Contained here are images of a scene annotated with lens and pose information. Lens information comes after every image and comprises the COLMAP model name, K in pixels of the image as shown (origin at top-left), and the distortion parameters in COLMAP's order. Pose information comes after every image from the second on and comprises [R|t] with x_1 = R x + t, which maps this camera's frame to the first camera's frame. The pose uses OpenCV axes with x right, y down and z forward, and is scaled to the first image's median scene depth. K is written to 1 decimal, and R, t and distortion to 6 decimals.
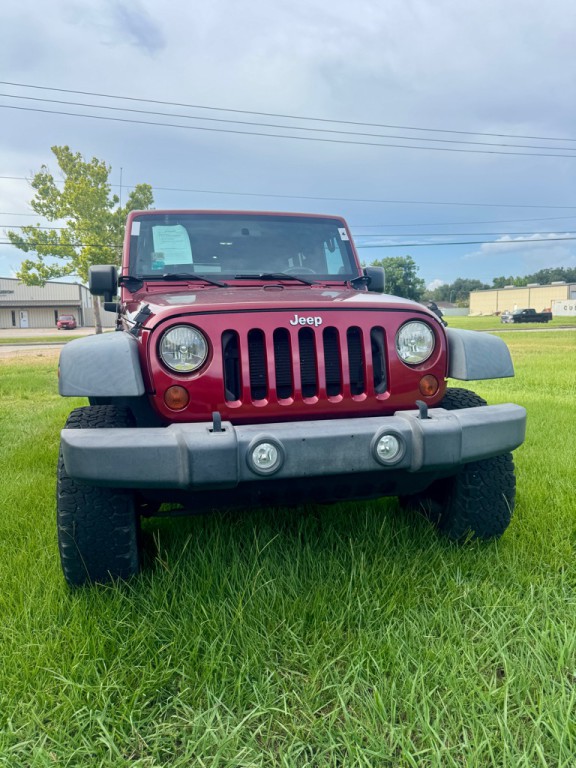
lens RADIAL K [[545.4, 0, 288.0], [0, 545.4, 387.9], [0, 0, 1]] dist [0.098626, -0.171866]
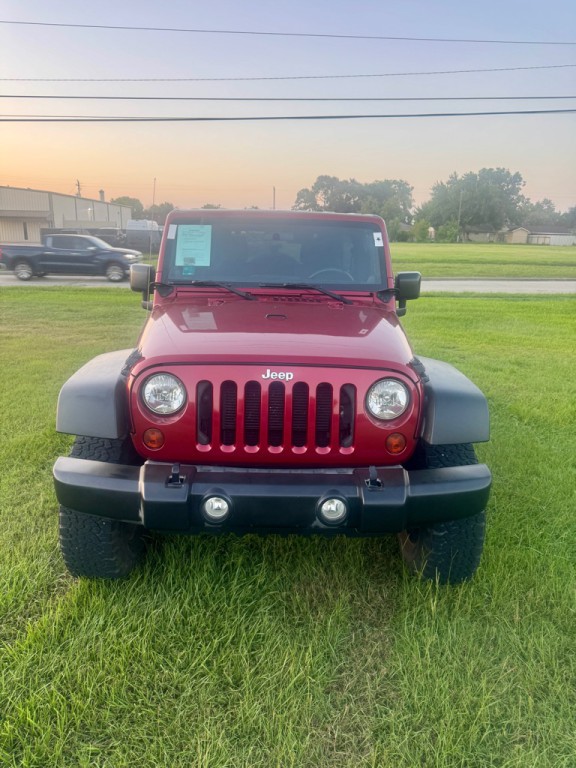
lens RADIAL K [[547.4, 0, 288.0], [0, 547.4, 384.0], [0, 0, 1]] dist [0.057389, -0.079583]
pose [[0.978070, 0.097985, -0.183790, 0.160409], [-0.071608, 0.986832, 0.145037, -0.168733], [0.195582, -0.128695, 0.972206, -0.017547]]
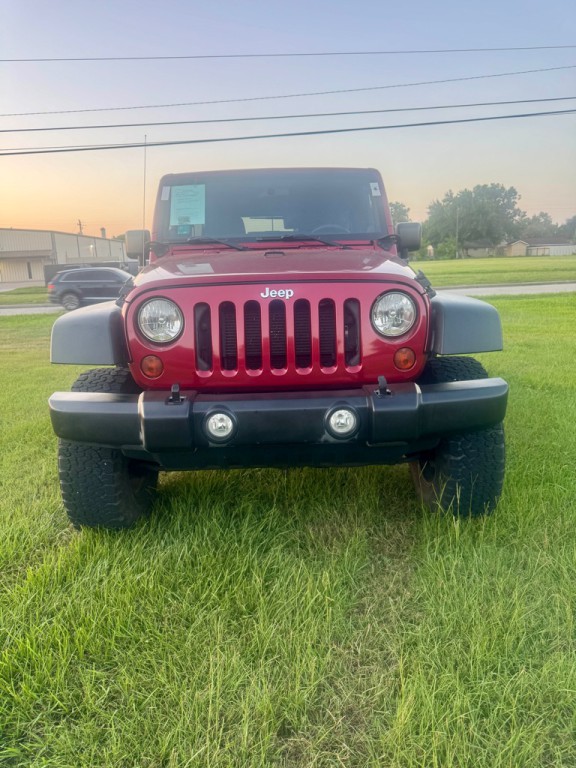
lens RADIAL K [[545.4, 0, 288.0], [0, 545.4, 387.9], [0, 0, 1]] dist [0.098626, -0.171866]
pose [[0.979010, 0.036124, -0.200587, 0.169541], [-0.015459, 0.994494, 0.103649, -0.034735], [0.203226, -0.098373, 0.974178, -0.002534]]
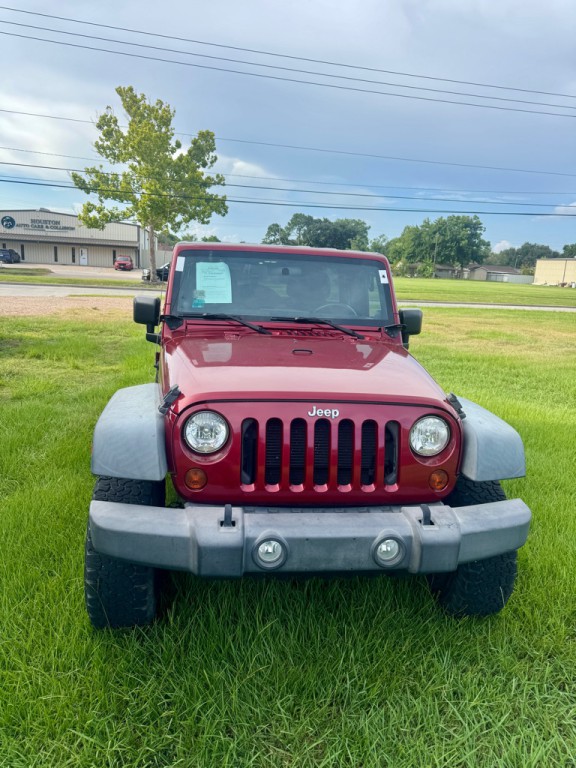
lens RADIAL K [[545.4, 0, 288.0], [0, 545.4, 387.9], [0, 0, 1]] dist [0.098626, -0.171866]
pose [[0.992688, 0.090622, -0.079734, 0.028502], [-0.083276, 0.992356, 0.091078, -0.167176], [0.087378, -0.083772, 0.992647, -0.025446]]
